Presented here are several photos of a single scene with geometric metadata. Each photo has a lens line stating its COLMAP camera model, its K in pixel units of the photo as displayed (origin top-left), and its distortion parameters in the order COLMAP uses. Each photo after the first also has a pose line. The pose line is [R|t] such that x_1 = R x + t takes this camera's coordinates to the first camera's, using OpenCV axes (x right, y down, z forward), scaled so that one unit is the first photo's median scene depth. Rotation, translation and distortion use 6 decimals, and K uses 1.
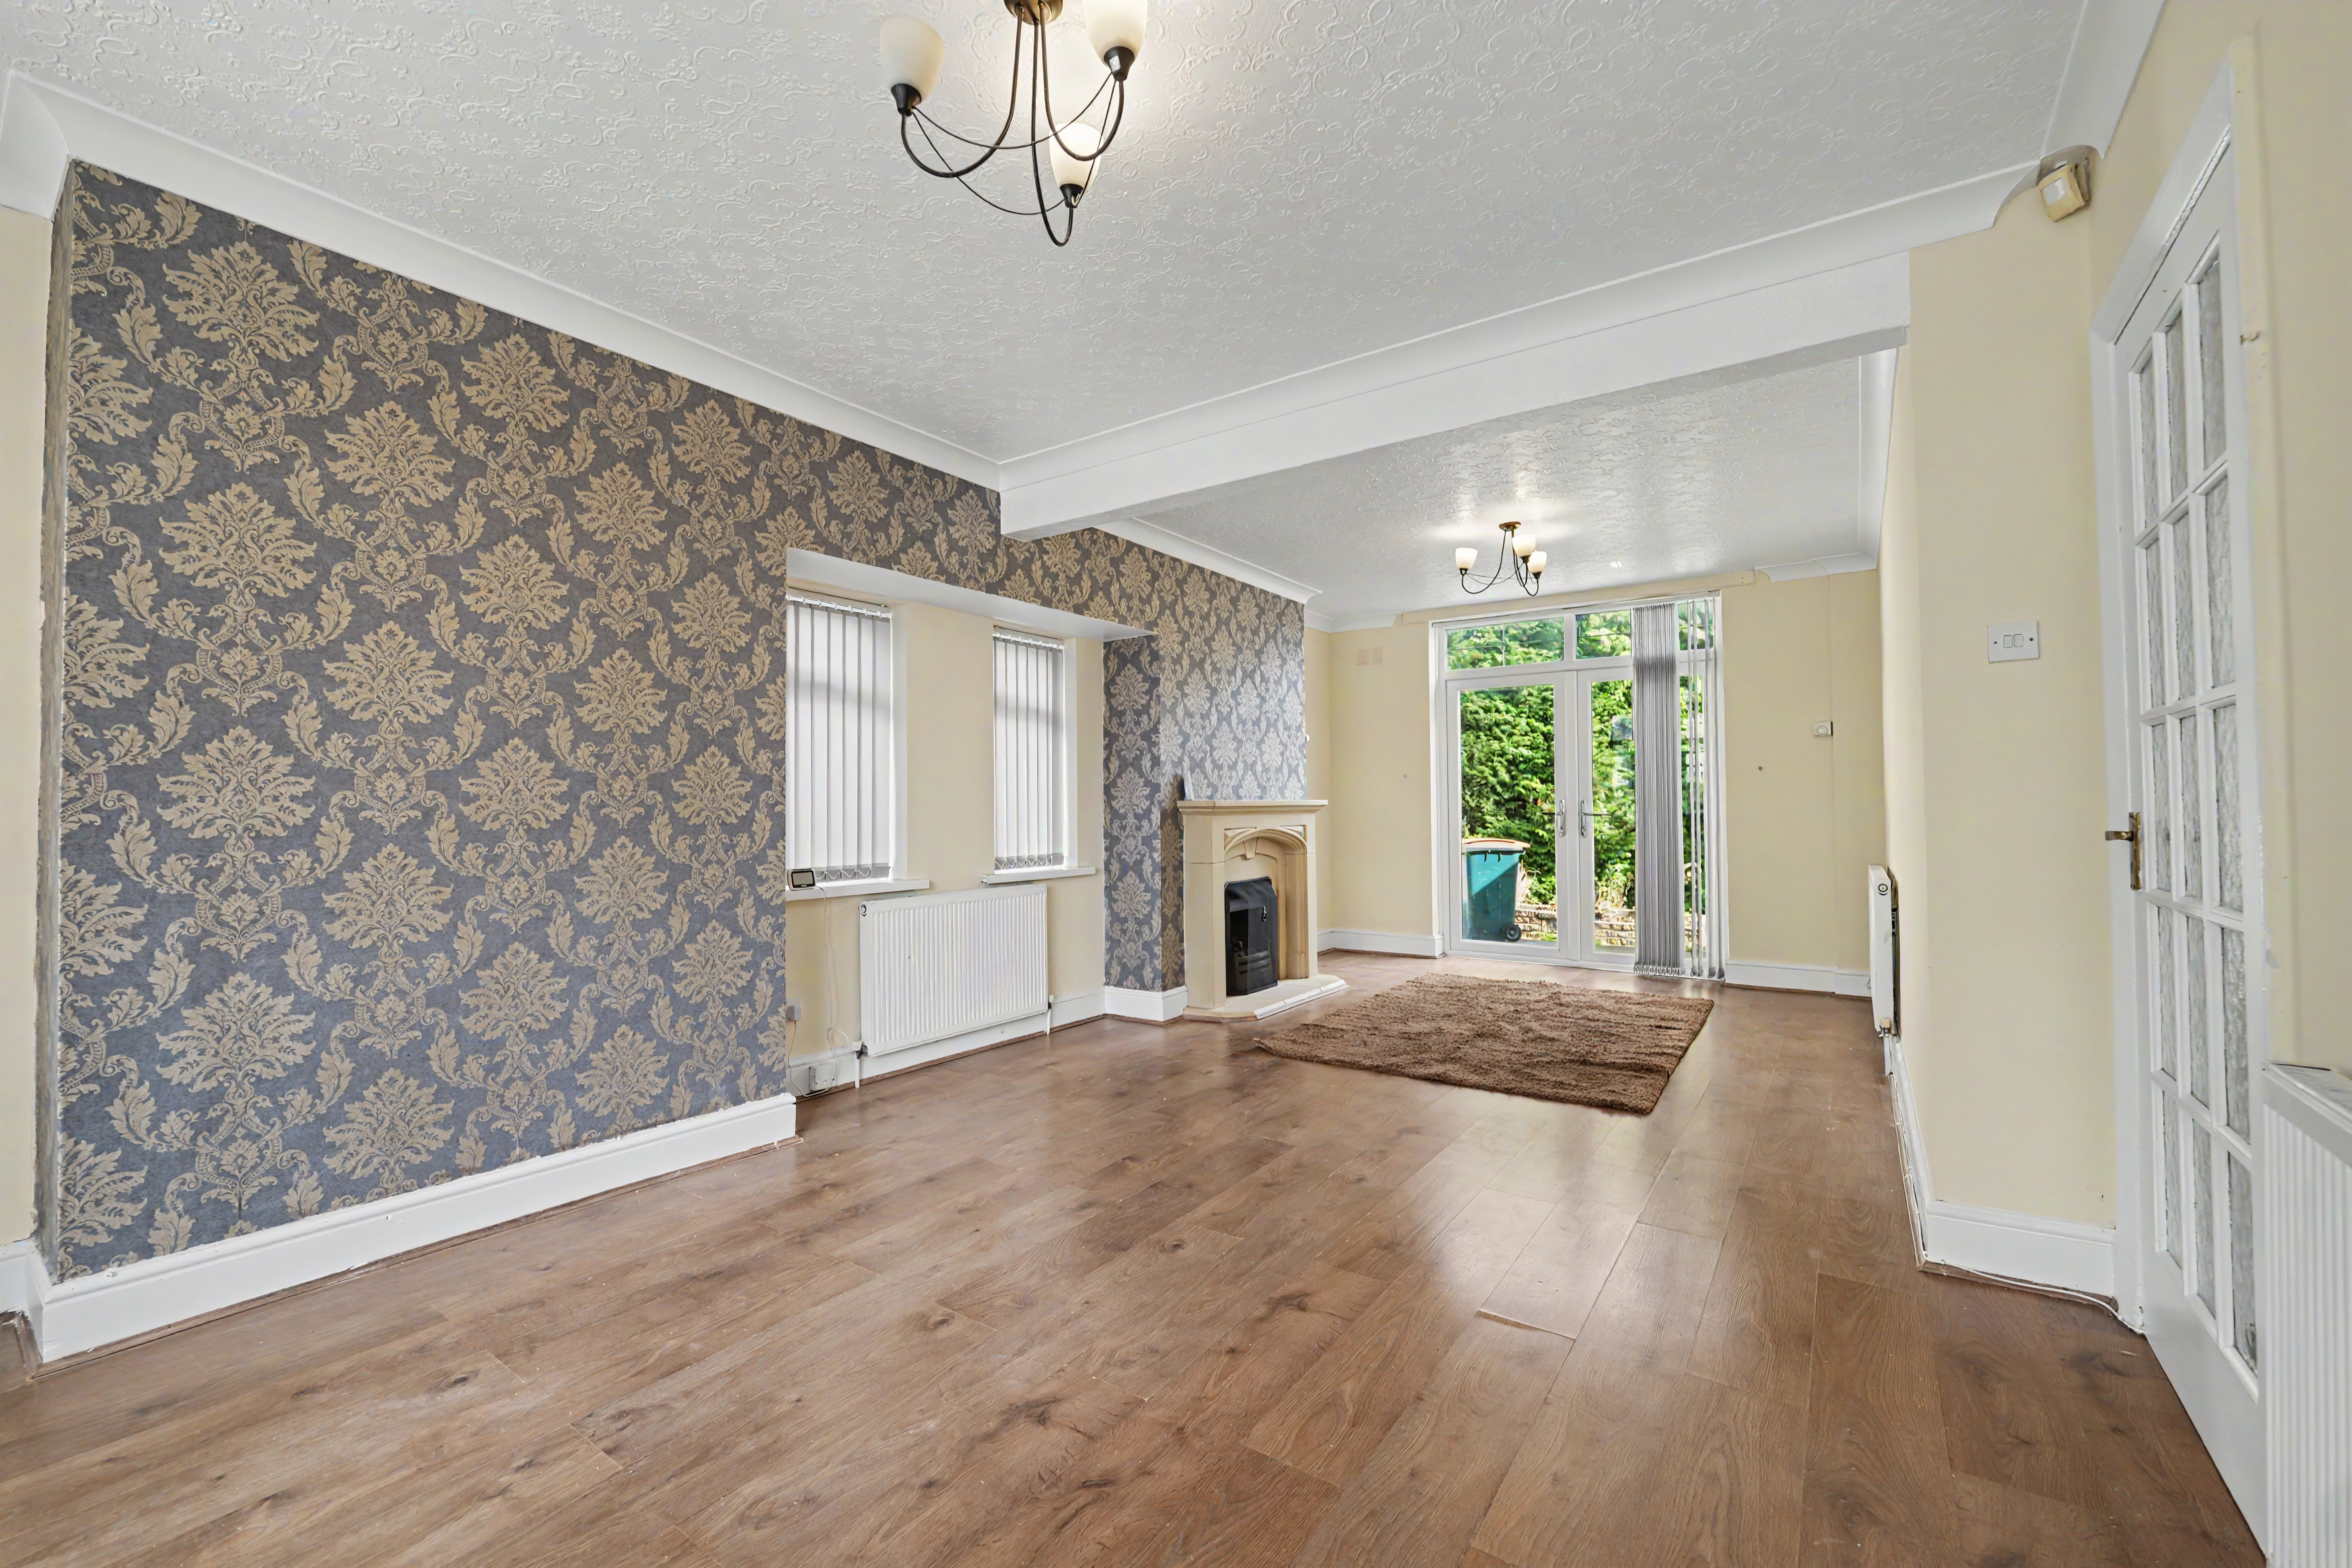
lens RADIAL K [[956.8, 0, 1171.8], [0, 956.8, 790.8], [0, 0, 1]] dist [-0.012733, 0.000982]
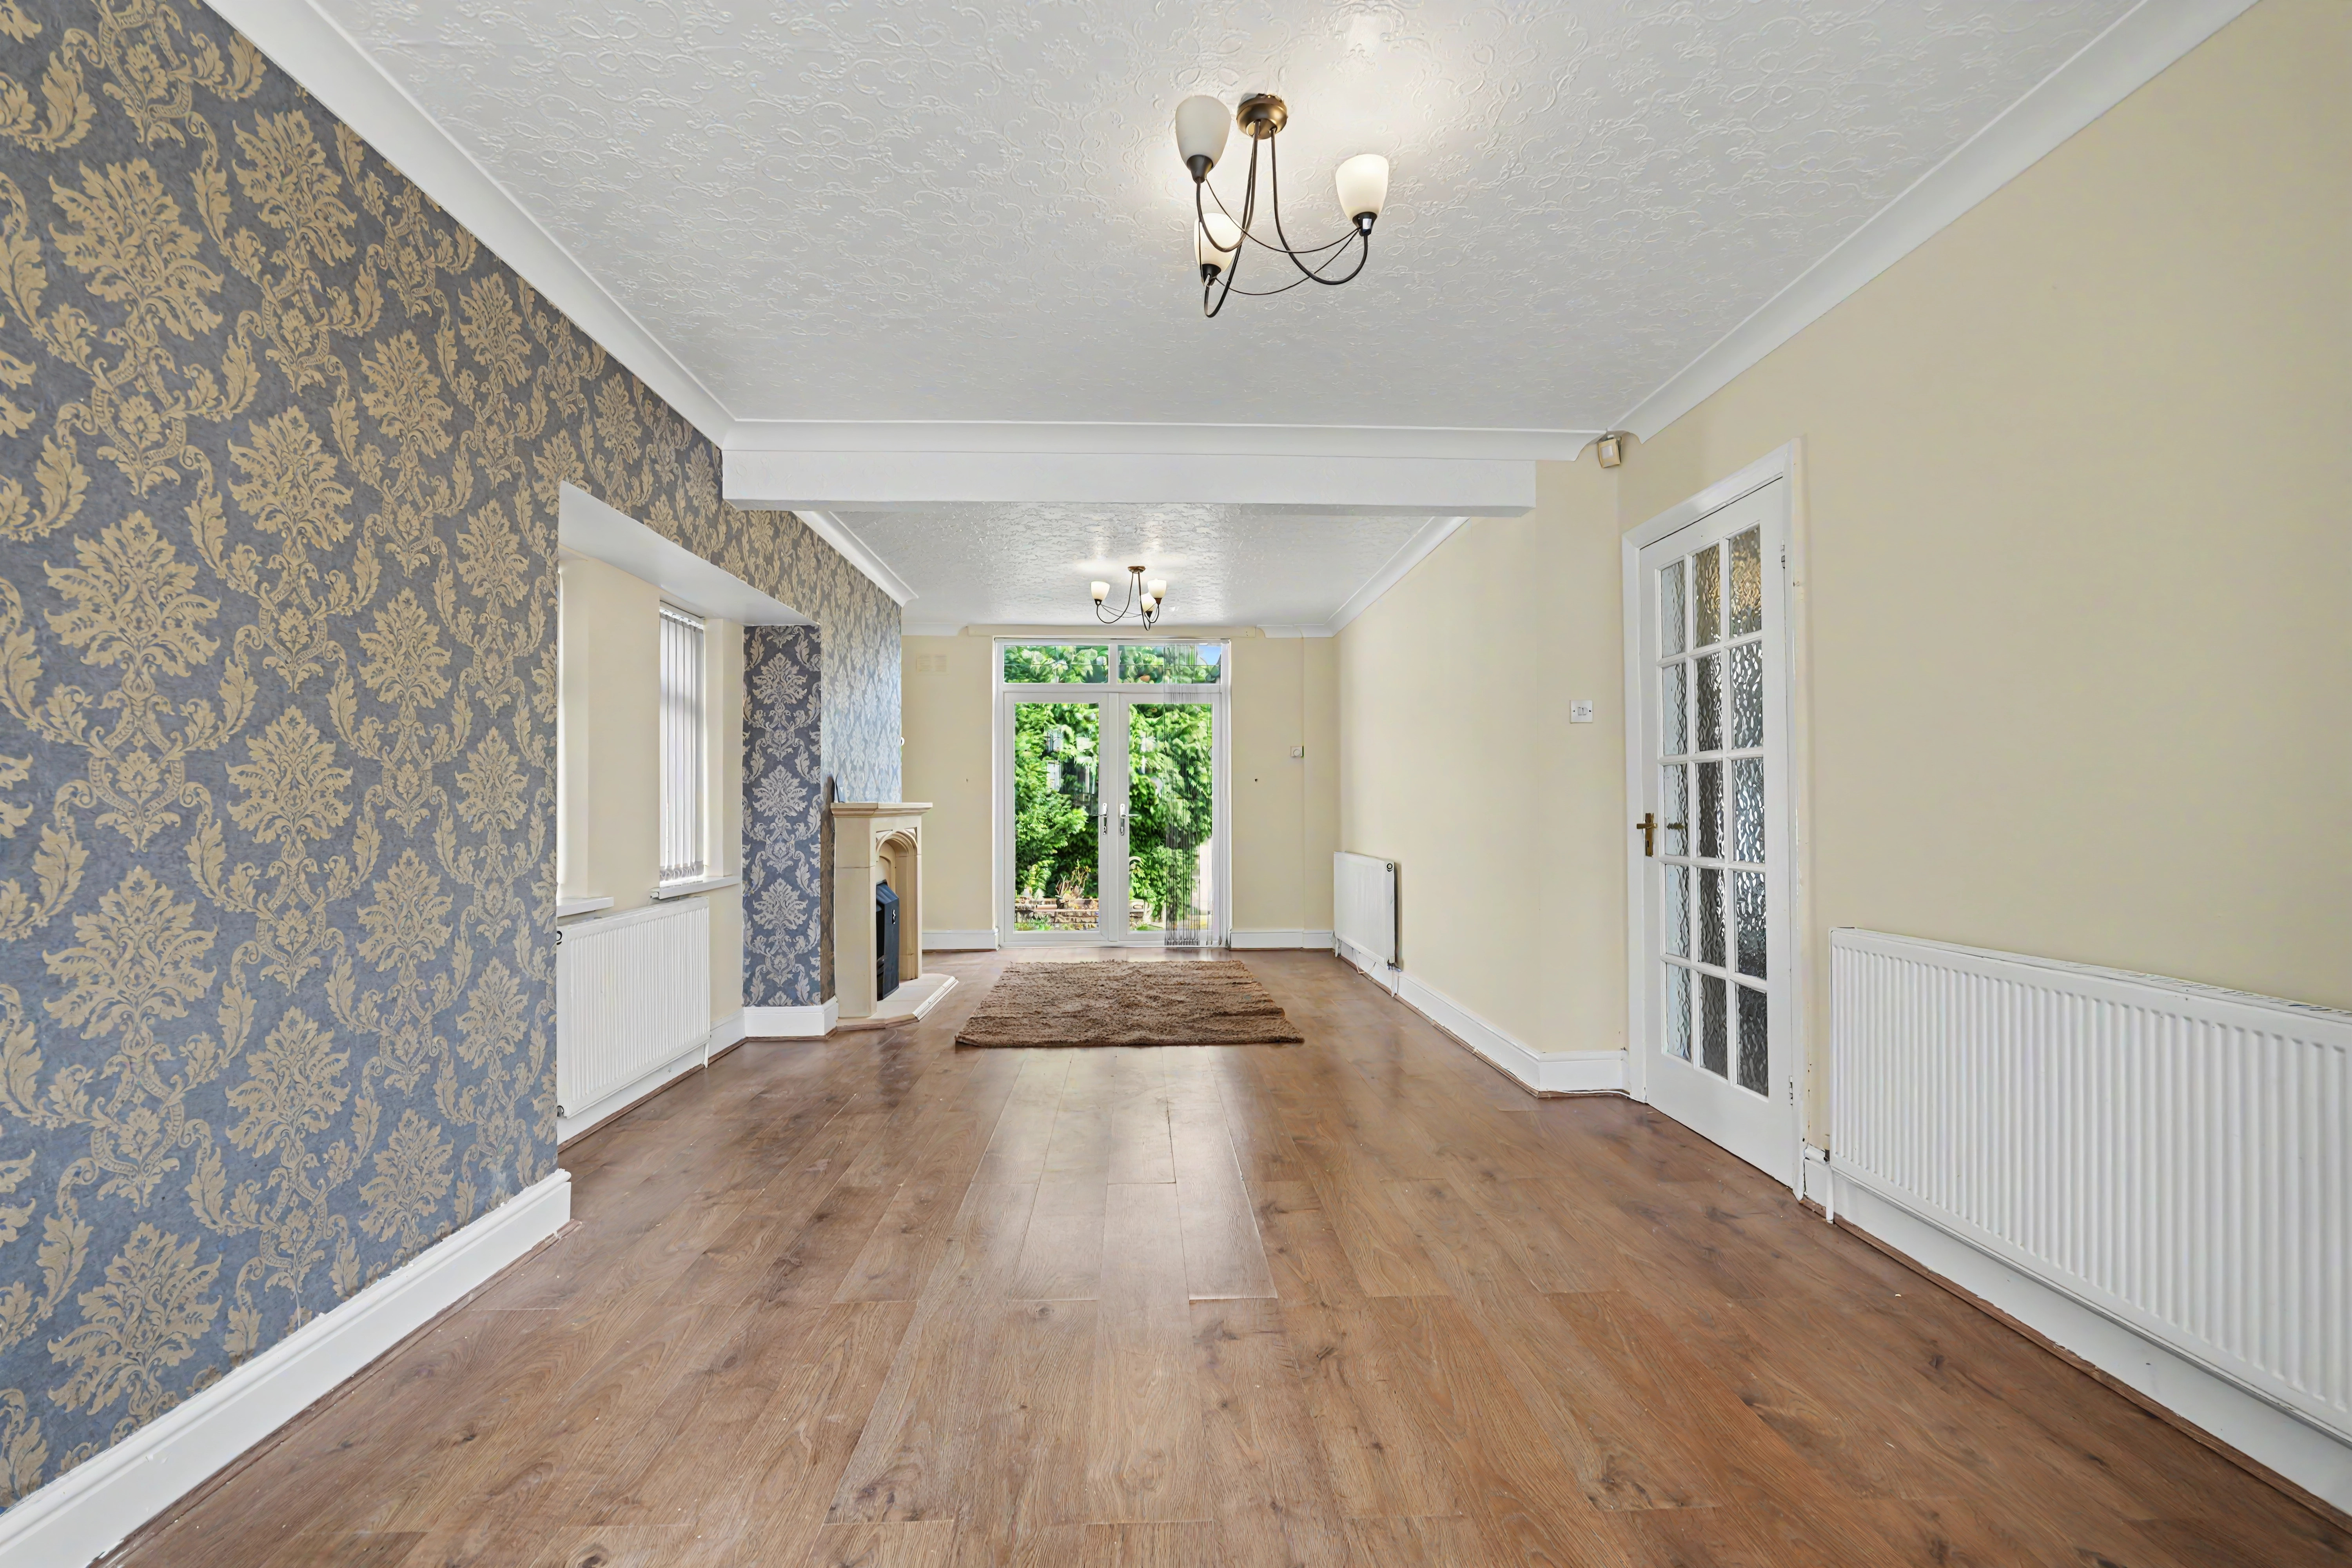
lens RADIAL K [[956.8, 0, 1165.2], [0, 956.8, 798.0], [0, 0, 1]] dist [-0.012733, 0.000982]
pose [[0.794243, 0.008554, 0.607541, -0.578707], [-0.011518, 0.999933, 0.000979, 0.001997], [-0.607492, -0.007775, 0.794288, 0.081897]]
